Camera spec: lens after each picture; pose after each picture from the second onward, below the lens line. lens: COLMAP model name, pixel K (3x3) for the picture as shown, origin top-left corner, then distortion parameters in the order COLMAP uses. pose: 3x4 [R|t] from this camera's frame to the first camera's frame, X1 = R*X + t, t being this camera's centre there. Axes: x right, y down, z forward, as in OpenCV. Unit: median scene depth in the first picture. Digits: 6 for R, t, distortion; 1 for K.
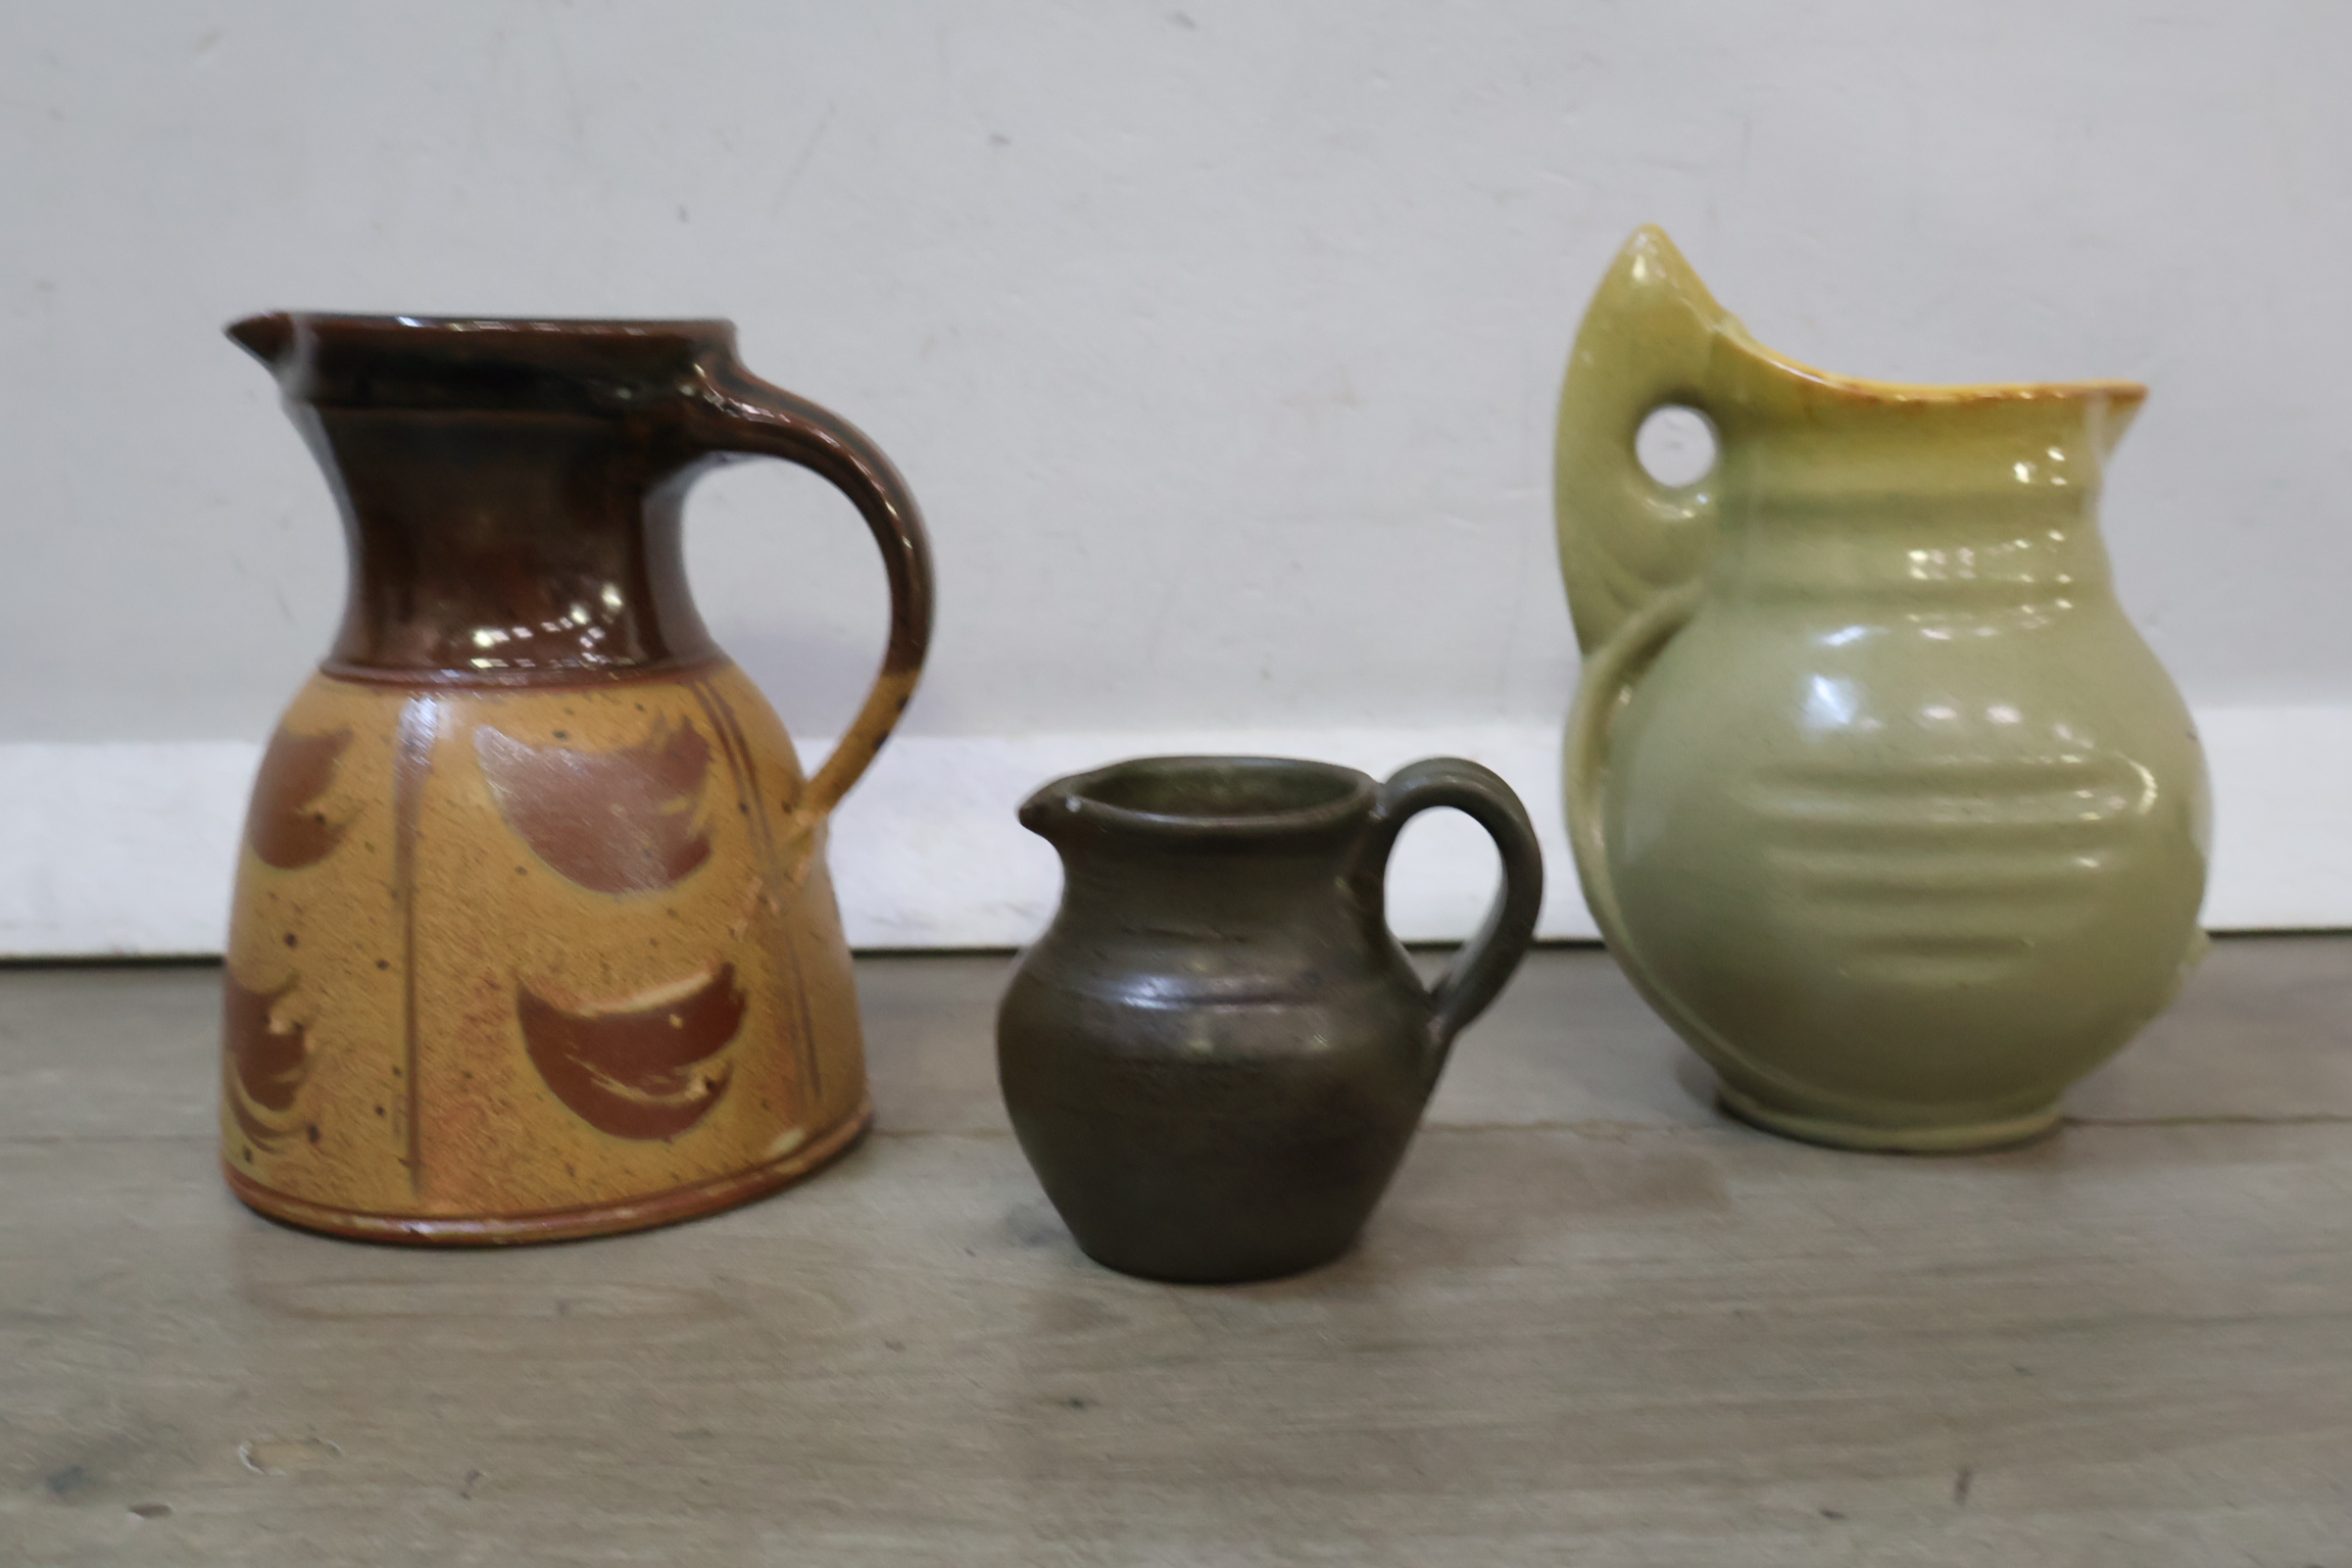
lens RADIAL K [[2212.1, 0, 1163.5], [0, 2212.1, 772.8], [0, 0, 1]] dist [0.015611, 0.000000]
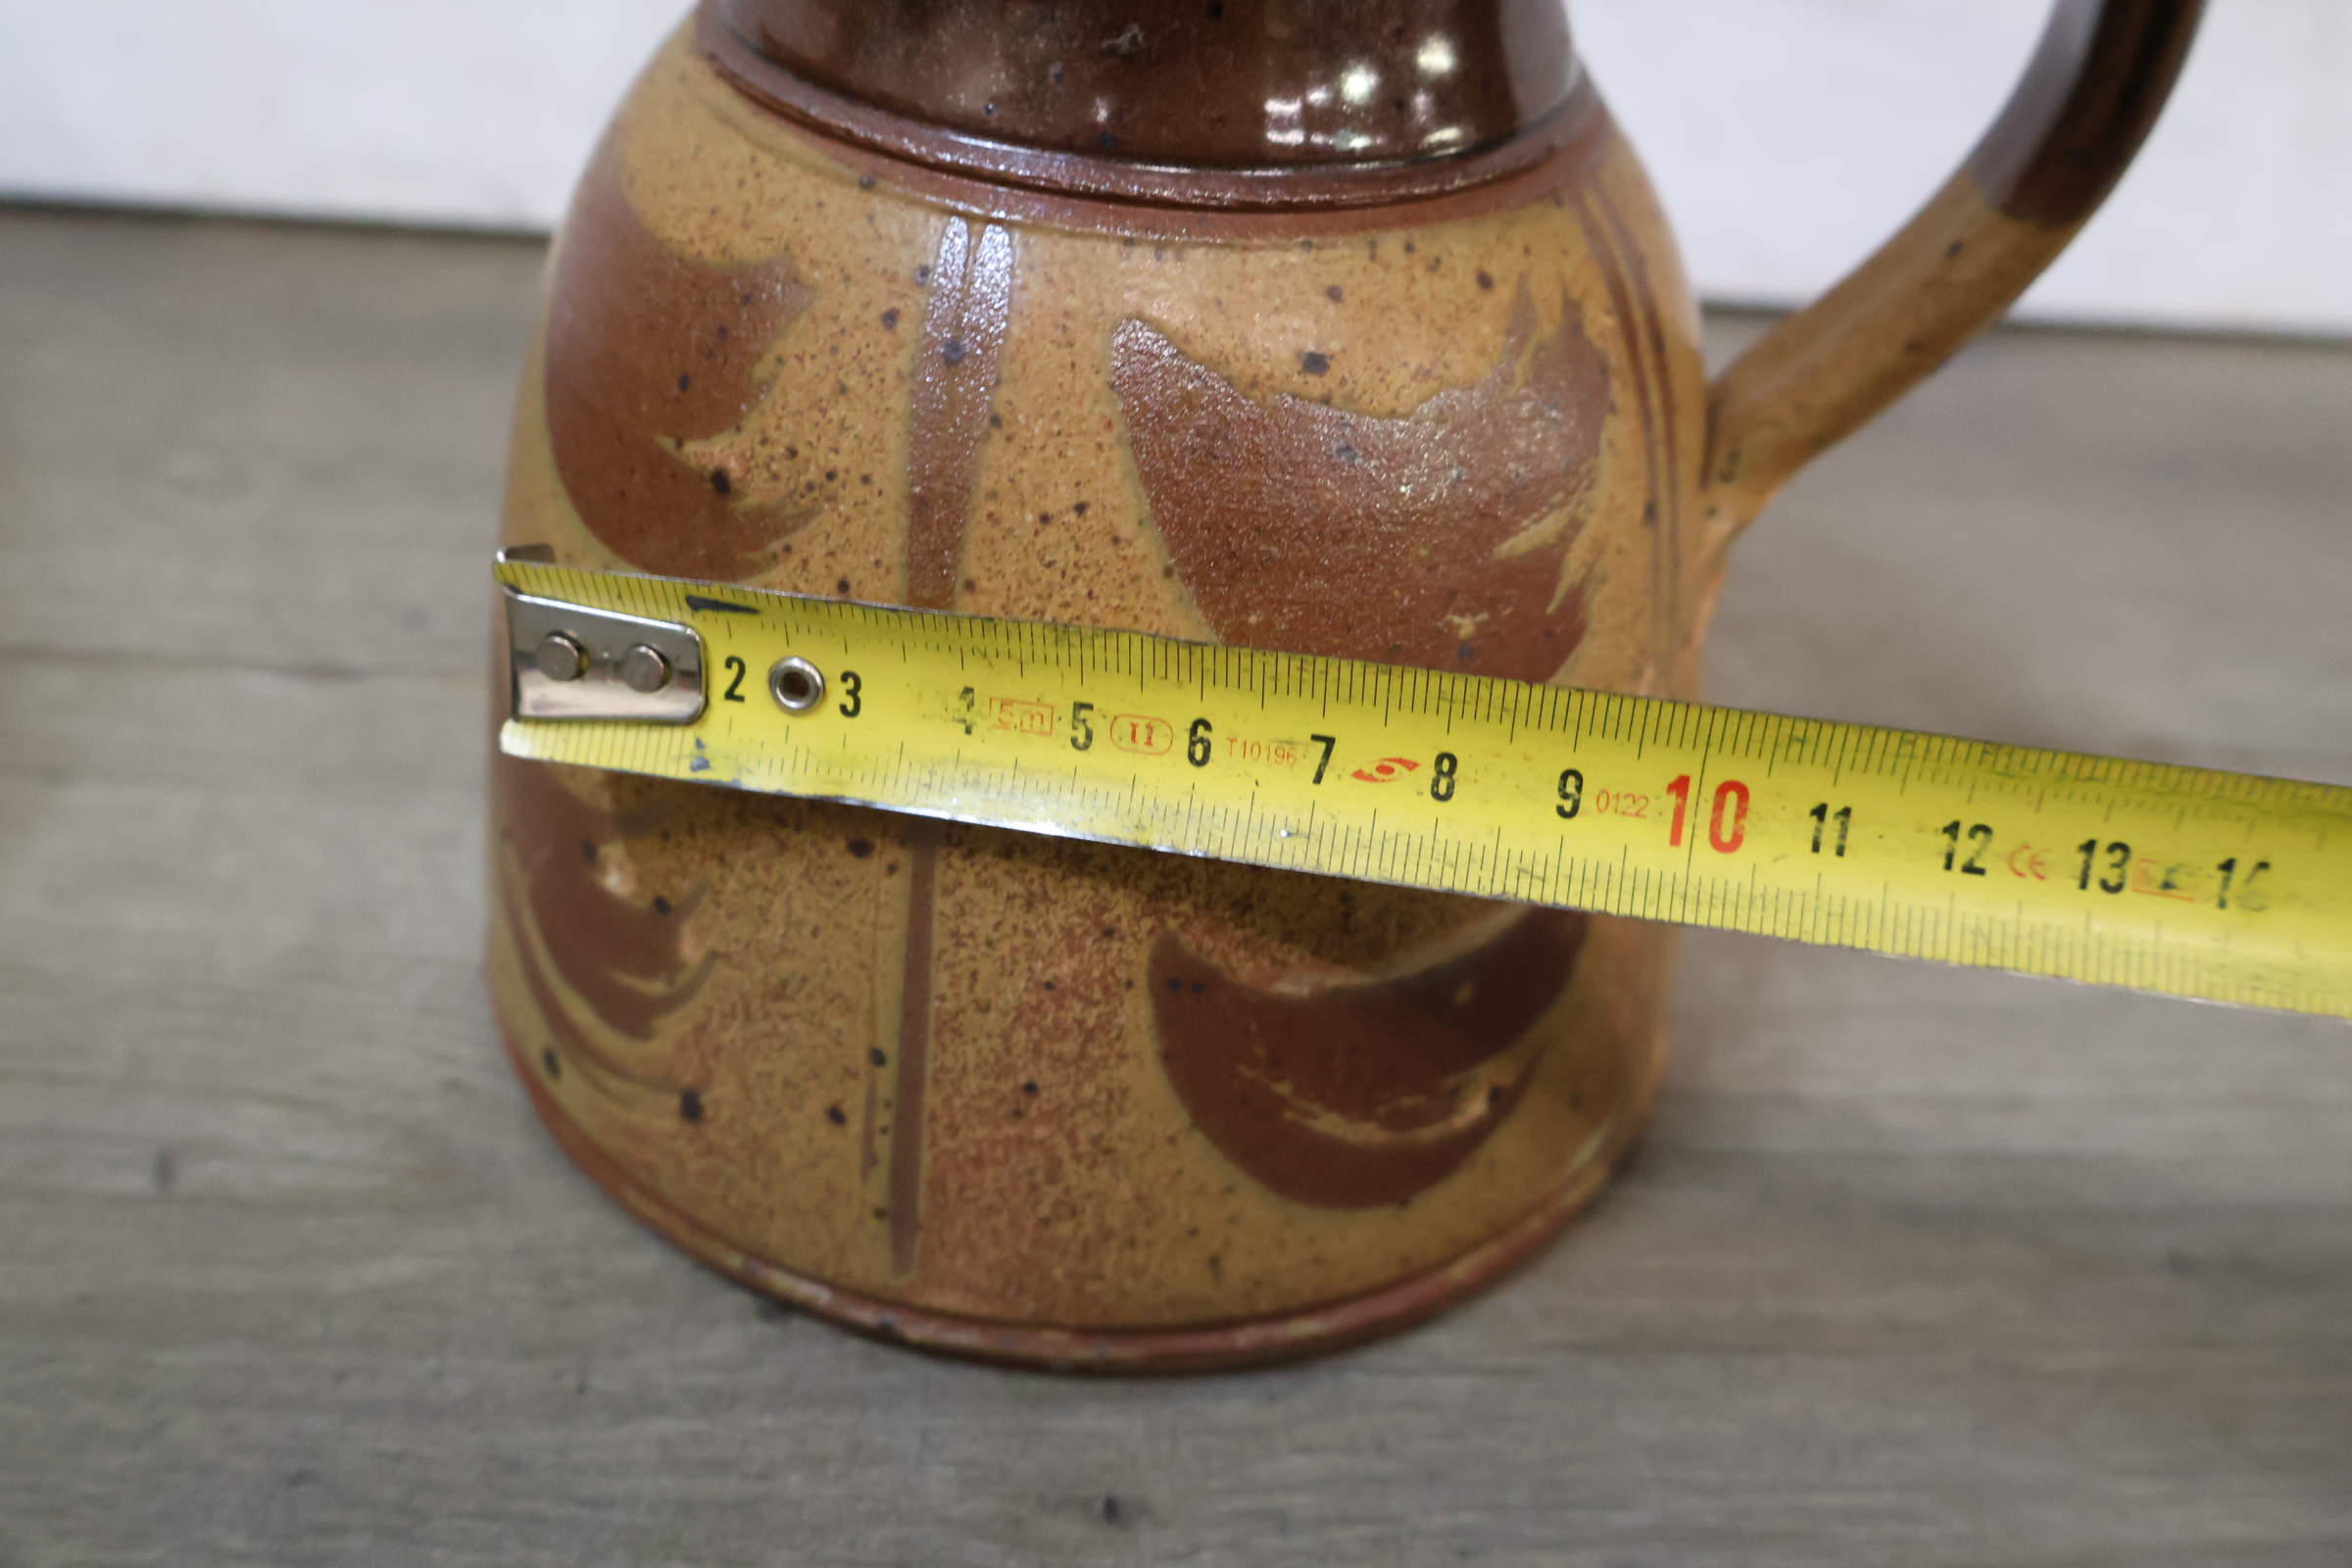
lens RADIAL K [[2212.1, 0, 1181.9], [0, 2212.1, 800.0], [0, 0, 1]] dist [0.015611, 0.000000]
pose [[0.988794, 0.144873, -0.036027, -0.272337], [-0.115960, 0.897345, 0.425823, -0.114707], [0.094019, -0.416874, 0.904089, 0.607901]]
